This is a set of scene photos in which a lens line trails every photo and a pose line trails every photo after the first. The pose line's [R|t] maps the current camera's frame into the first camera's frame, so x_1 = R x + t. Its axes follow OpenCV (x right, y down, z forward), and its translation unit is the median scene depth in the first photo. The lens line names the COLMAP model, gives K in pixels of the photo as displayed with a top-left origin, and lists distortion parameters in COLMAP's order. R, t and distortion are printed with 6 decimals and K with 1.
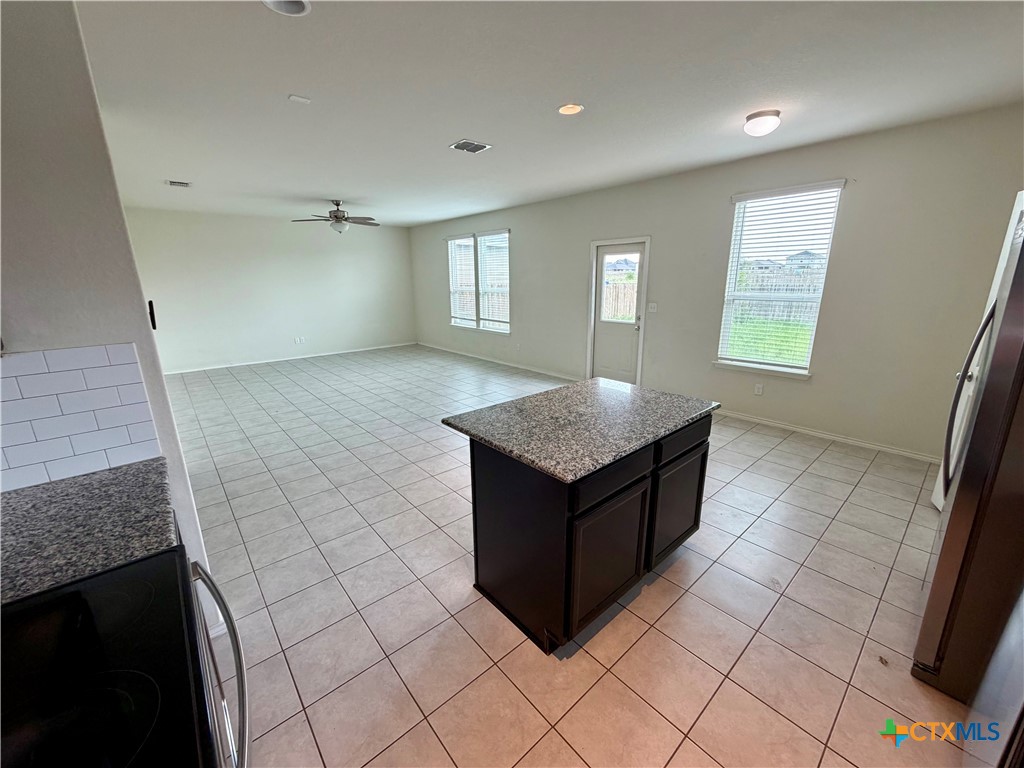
lens RADIAL K [[404.6, 0, 510.5], [0, 404.6, 380.8], [0, 0, 1]] dist [0.000412, -0.000002]
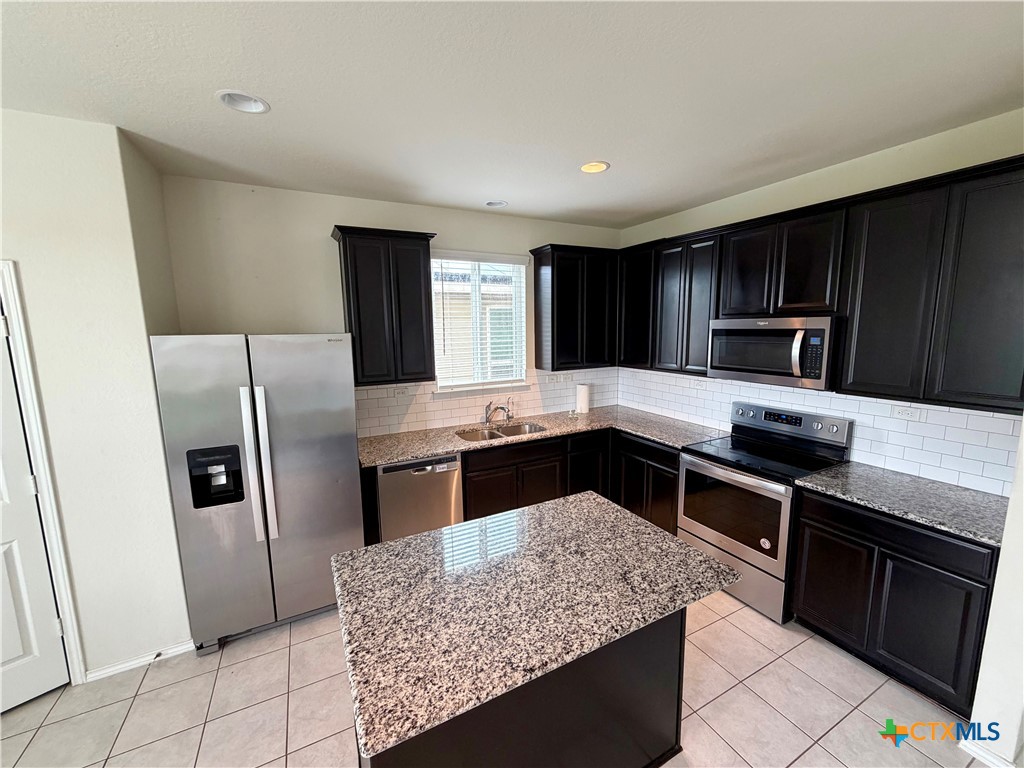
lens RADIAL K [[404.6, 0, 505.5], [0, 404.6, 384.1], [0, 0, 1]] dist [0.000412, -0.000002]
pose [[-0.969216, -0.007543, 0.246098, 0.028739], [0.088264, 0.922453, 0.375885, -0.255595], [-0.229849, 0.386036, -0.893390, 0.800612]]
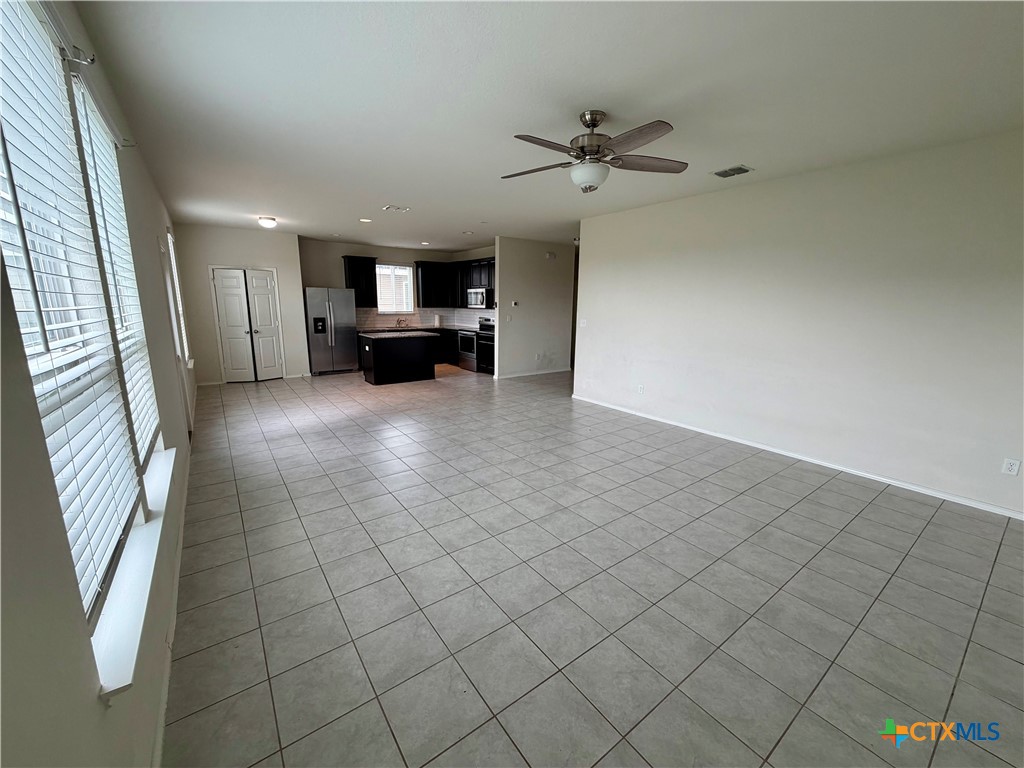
lens RADIAL K [[404.6, 0, 501.0], [0, 404.6, 388.2], [0, 0, 1]] dist [0.000412, -0.000002]
pose [[-0.995068, -0.018609, 0.097432, -0.566529], [0.026411, 0.897085, 0.441067, -0.560883], [-0.095613, 0.441465, -0.892170, 2.302027]]
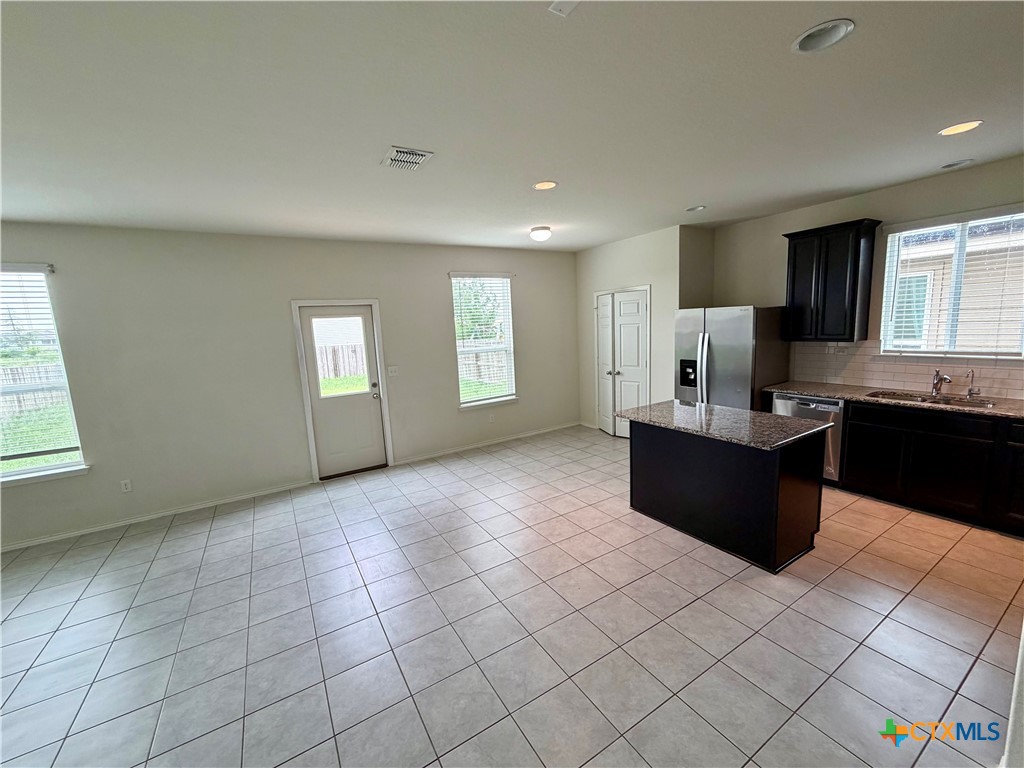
lens RADIAL K [[404.6, 0, 511.4], [0, 404.6, 382.2], [0, 0, 1]] dist [0.000412, -0.000002]
pose [[0.172949, -0.135761, 0.975529, -0.705292], [0.291986, 0.952998, 0.080860, -0.196610], [-0.940656, 0.270856, 0.204461, 0.708034]]
